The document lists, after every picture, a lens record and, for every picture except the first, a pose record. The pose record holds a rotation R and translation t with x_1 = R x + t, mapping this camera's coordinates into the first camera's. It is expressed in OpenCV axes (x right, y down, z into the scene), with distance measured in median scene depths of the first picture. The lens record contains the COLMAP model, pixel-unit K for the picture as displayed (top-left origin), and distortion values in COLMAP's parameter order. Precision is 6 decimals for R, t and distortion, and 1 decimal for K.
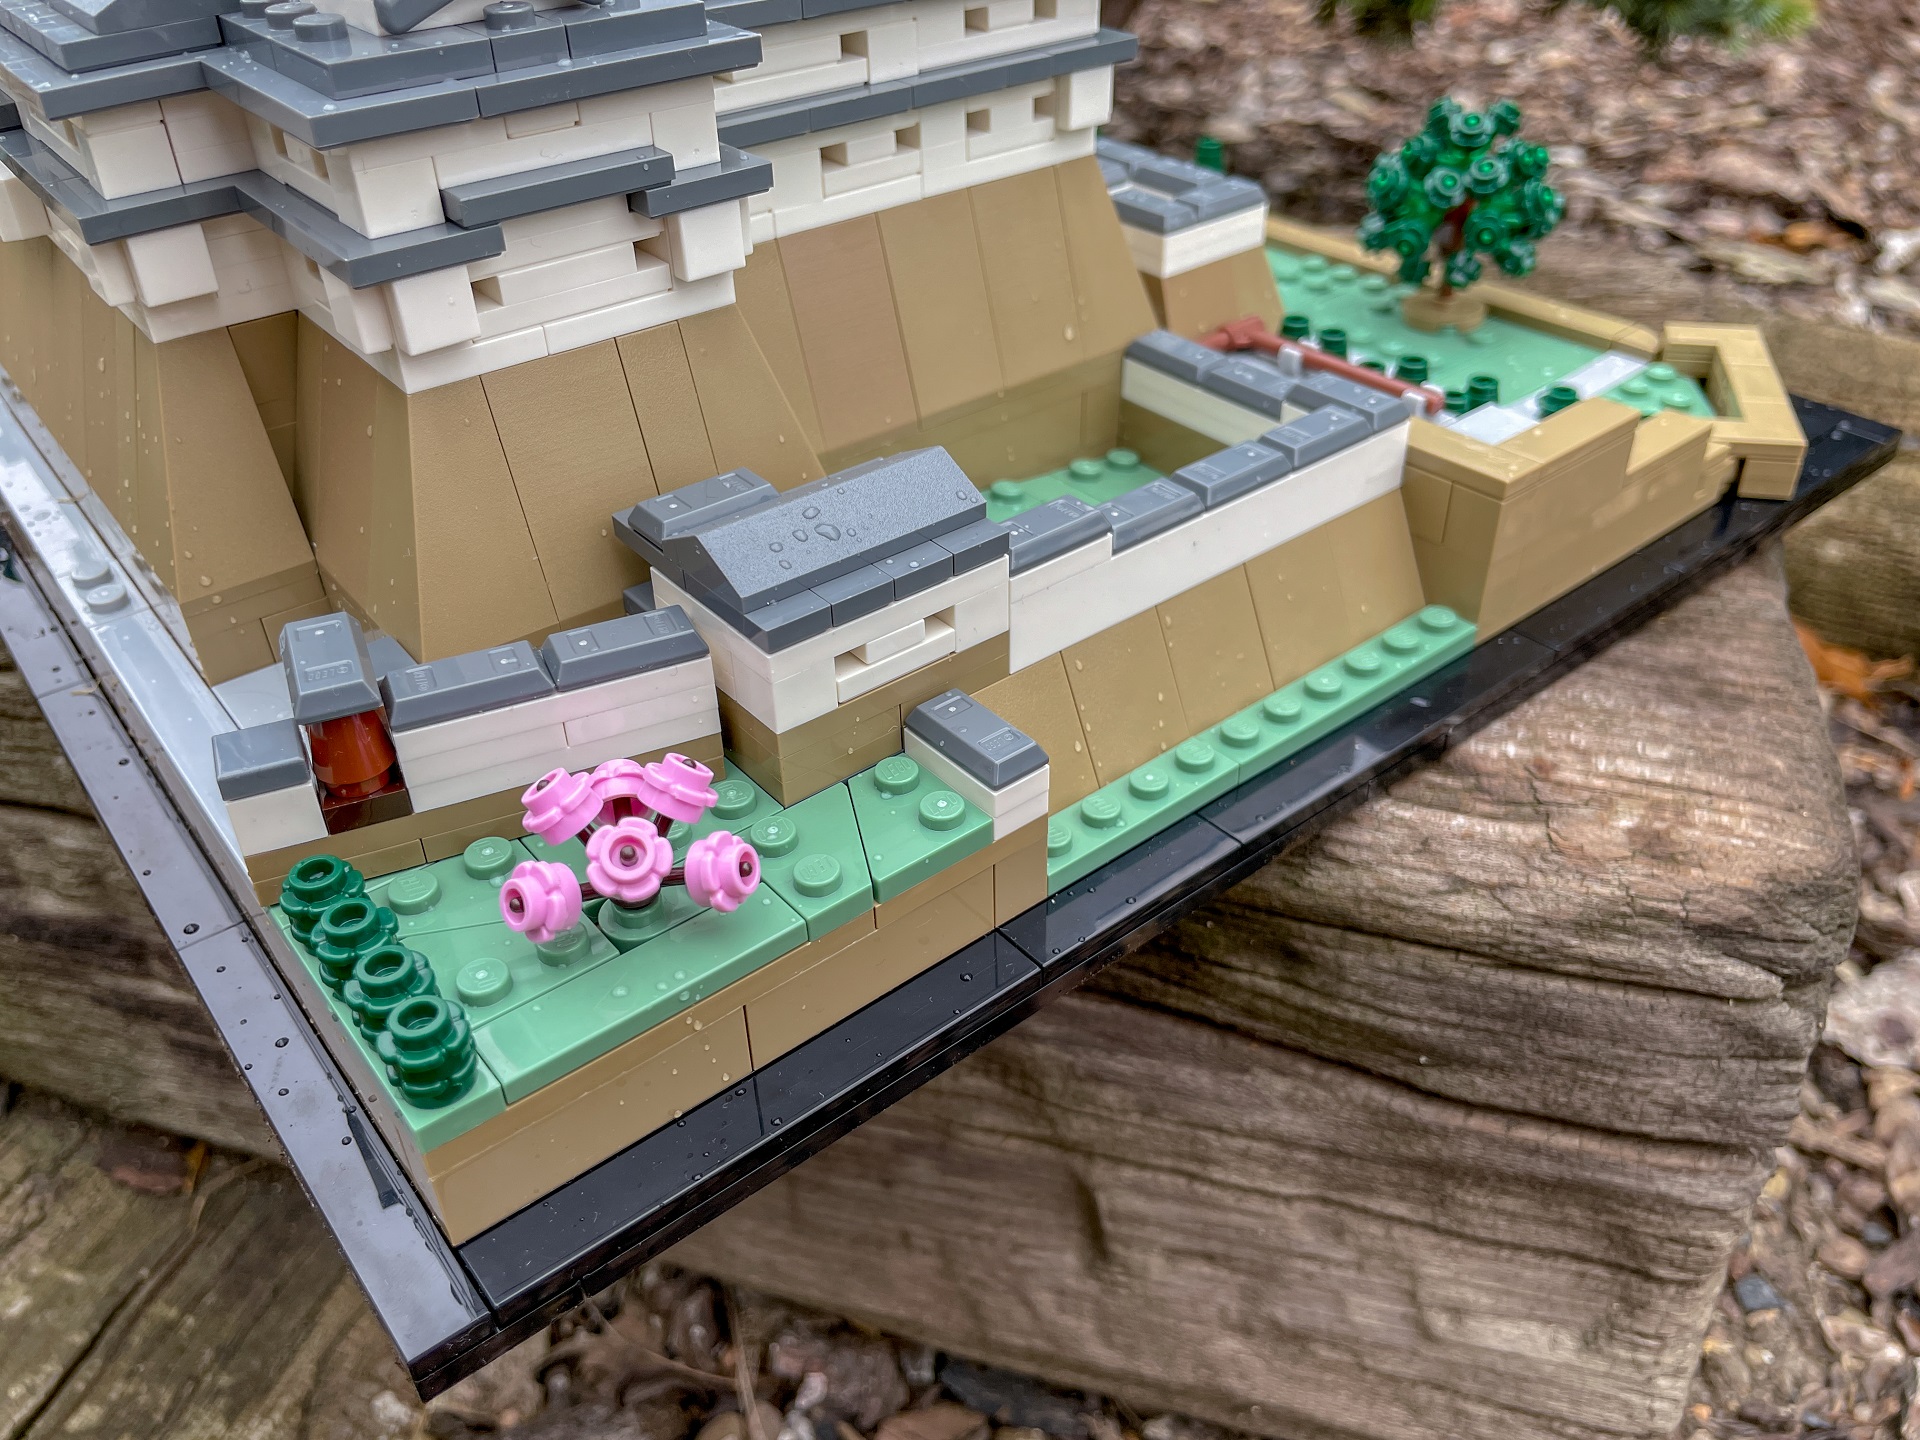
lens RADIAL K [[1536.3, 0, 969.0], [0, 1536.3, 705.8], [0, 0, 1]] dist [0.076138, -0.143671]
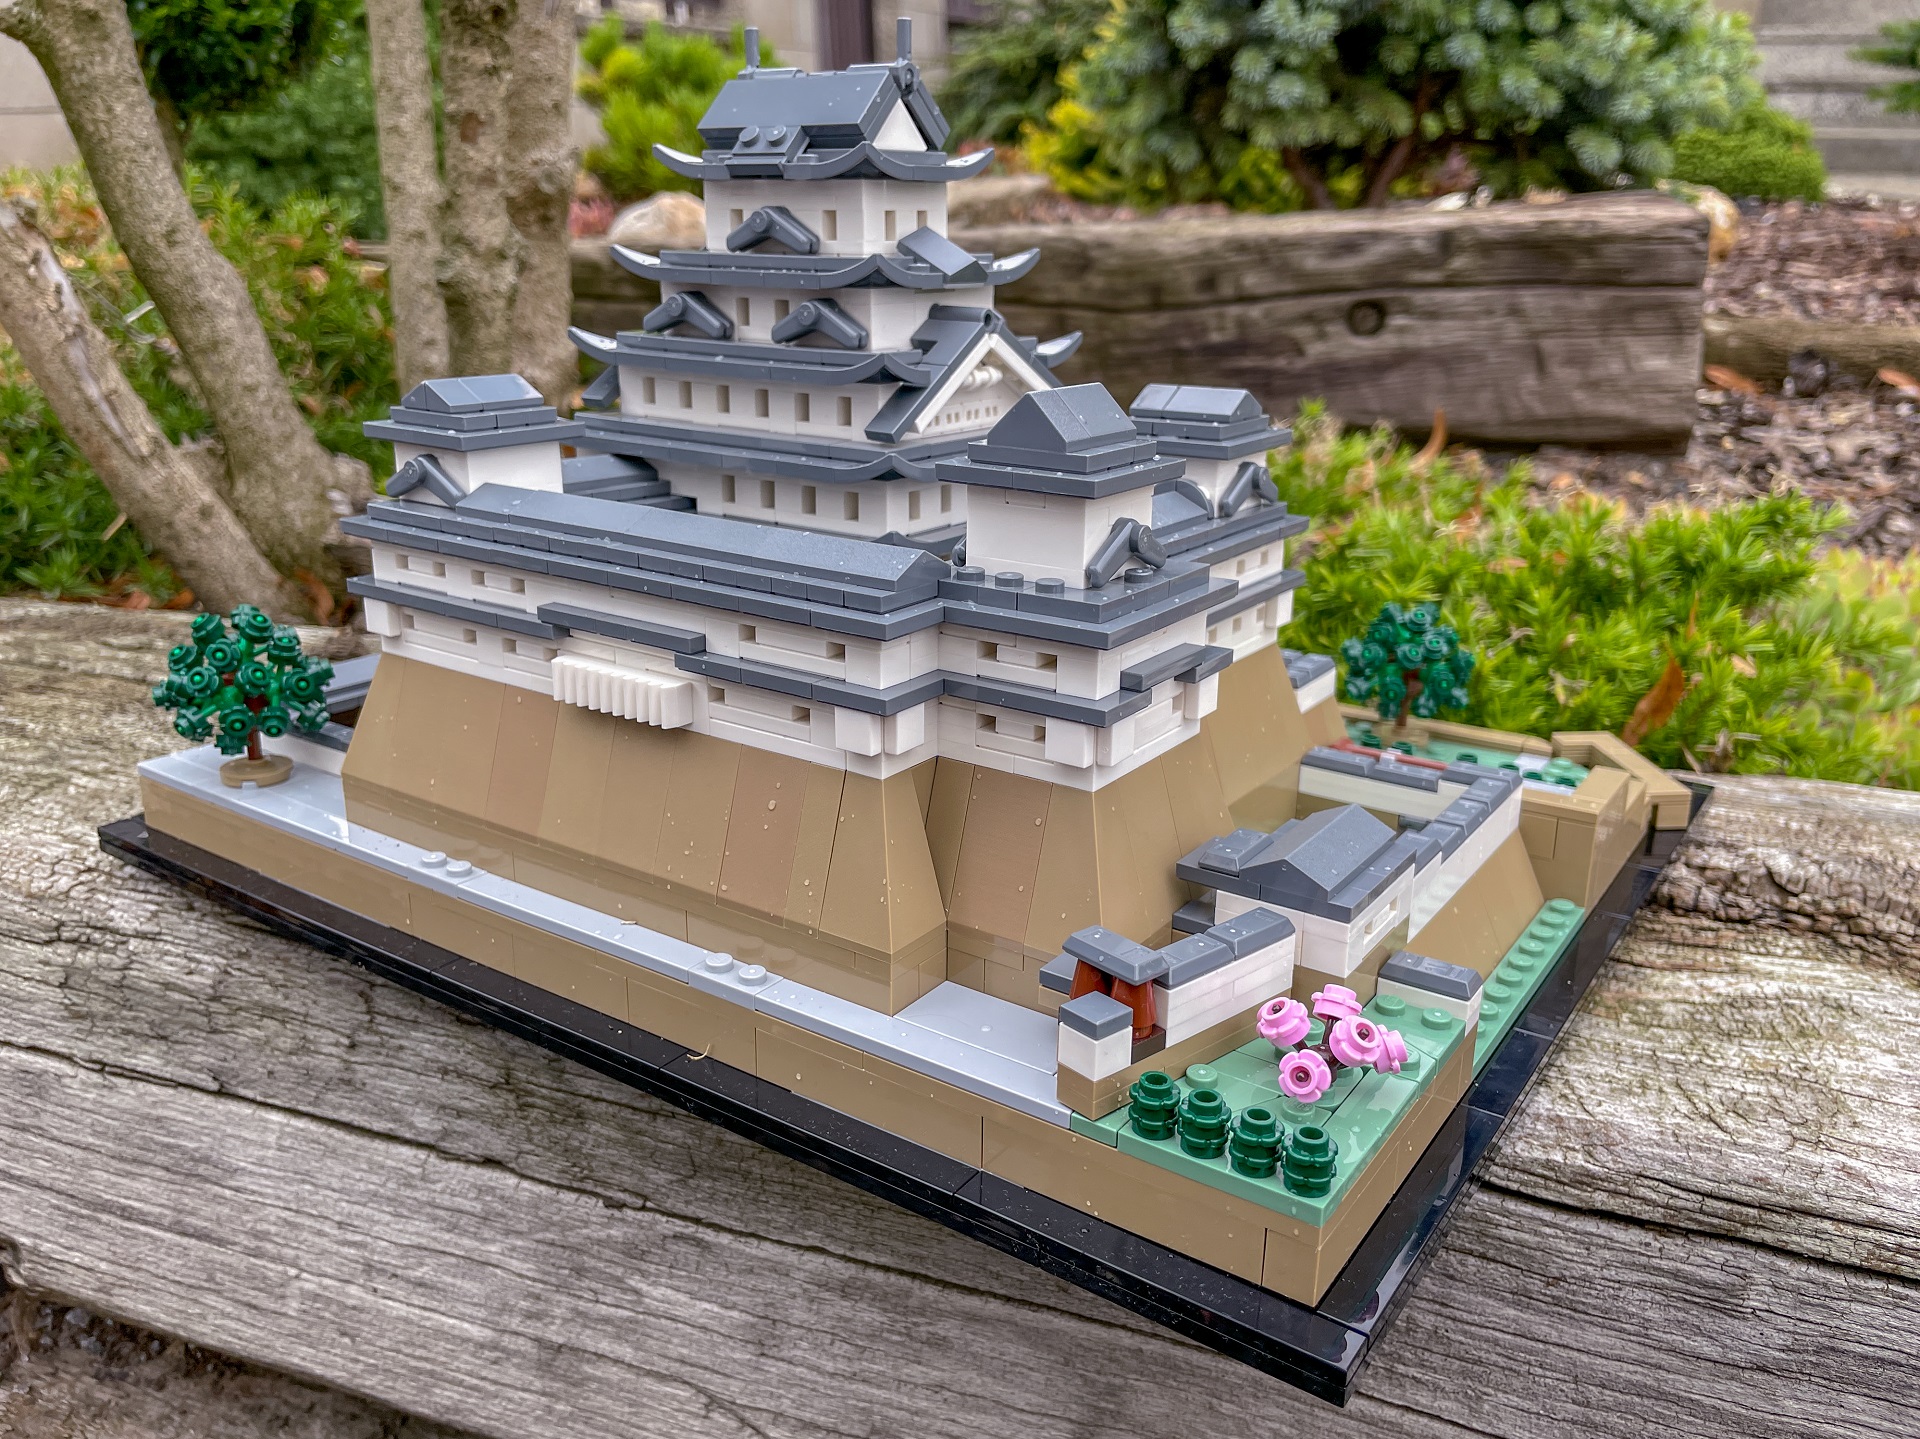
lens RADIAL K [[1536.3, 0, 969.0], [0, 1536.3, 705.3], [0, 0, 1]] dist [0.076138, -0.143671]
pose [[0.956018, -0.051073, 0.288829, -0.706664], [0.137377, 0.948003, -0.287085, 0.116419], [-0.259148, 0.314137, 0.913324, -0.341219]]
